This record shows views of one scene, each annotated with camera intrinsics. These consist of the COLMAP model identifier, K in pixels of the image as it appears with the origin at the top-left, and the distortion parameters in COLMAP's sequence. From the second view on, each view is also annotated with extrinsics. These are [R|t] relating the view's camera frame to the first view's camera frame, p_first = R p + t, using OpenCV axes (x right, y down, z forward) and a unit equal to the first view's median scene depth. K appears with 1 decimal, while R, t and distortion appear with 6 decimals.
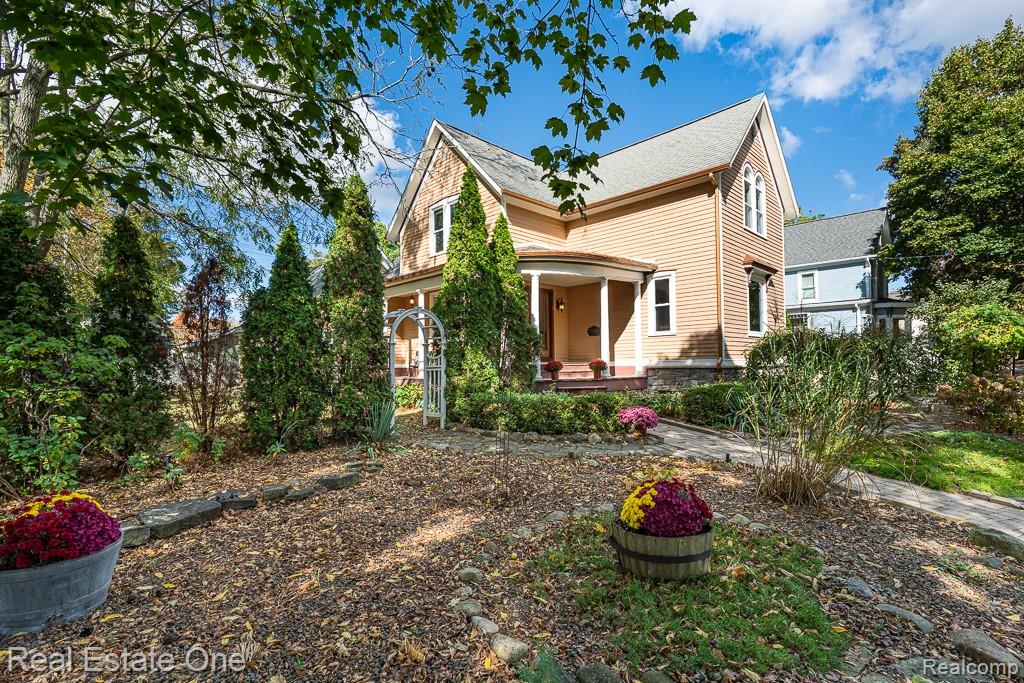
lens RADIAL K [[486.4, 0, 518.9], [0, 486.4, 348.7], [0, 0, 1]] dist [0.003087, -0.000024]
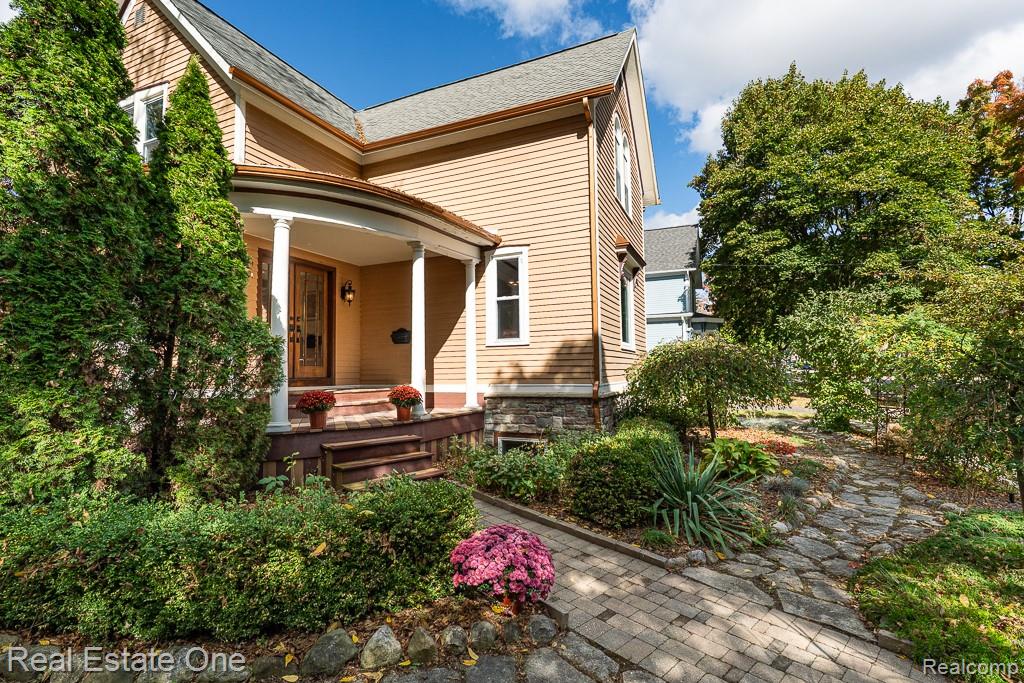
lens RADIAL K [[486.4, 0, 505.1], [0, 486.4, 337.5], [0, 0, 1]] dist [0.003087, -0.000024]
pose [[0.939375, 0.025189, 0.341965, 0.069397], [-0.010448, 0.998938, -0.044879, -0.008364], [-0.342732, 0.038585, 0.938640, 0.388364]]
